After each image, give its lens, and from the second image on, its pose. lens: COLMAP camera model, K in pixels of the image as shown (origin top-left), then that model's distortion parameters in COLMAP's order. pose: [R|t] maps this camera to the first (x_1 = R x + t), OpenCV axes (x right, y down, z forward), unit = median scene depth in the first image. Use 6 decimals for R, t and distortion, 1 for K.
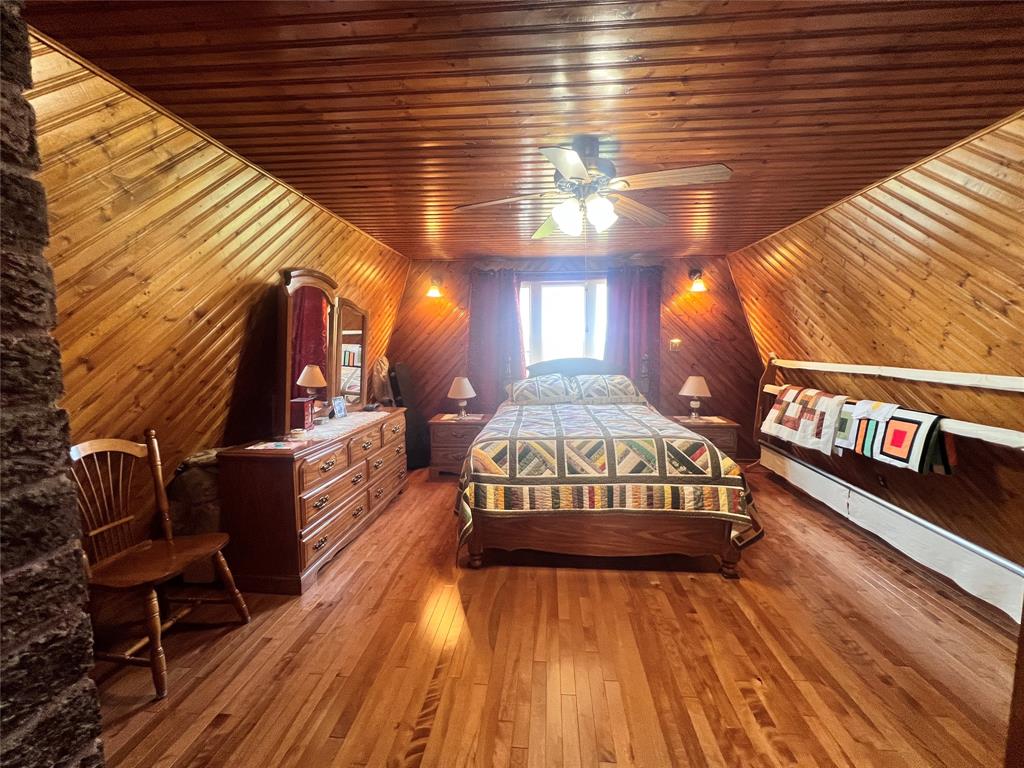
lens RADIAL K [[412.1, 0, 513.7], [0, 412.1, 382.6], [0, 0, 1]] dist [0.001682, 0.000114]
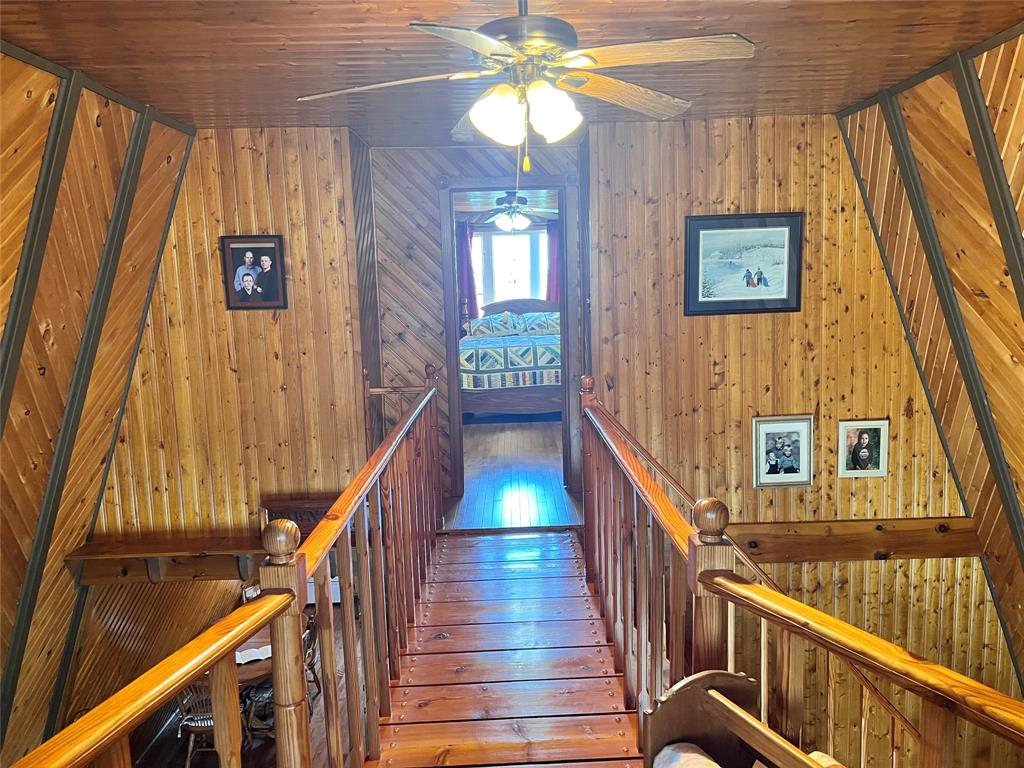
lens RADIAL K [[767.8, 0, 513.3], [0, 767.8, 384.0], [0, 0, 1]] dist [0.008934, -0.000258]
pose [[0.995781, -0.032746, 0.085722, -0.129001], [0.028801, 0.998486, 0.046856, 0.146180], [-0.087126, -0.044189, 0.995217, -2.159517]]
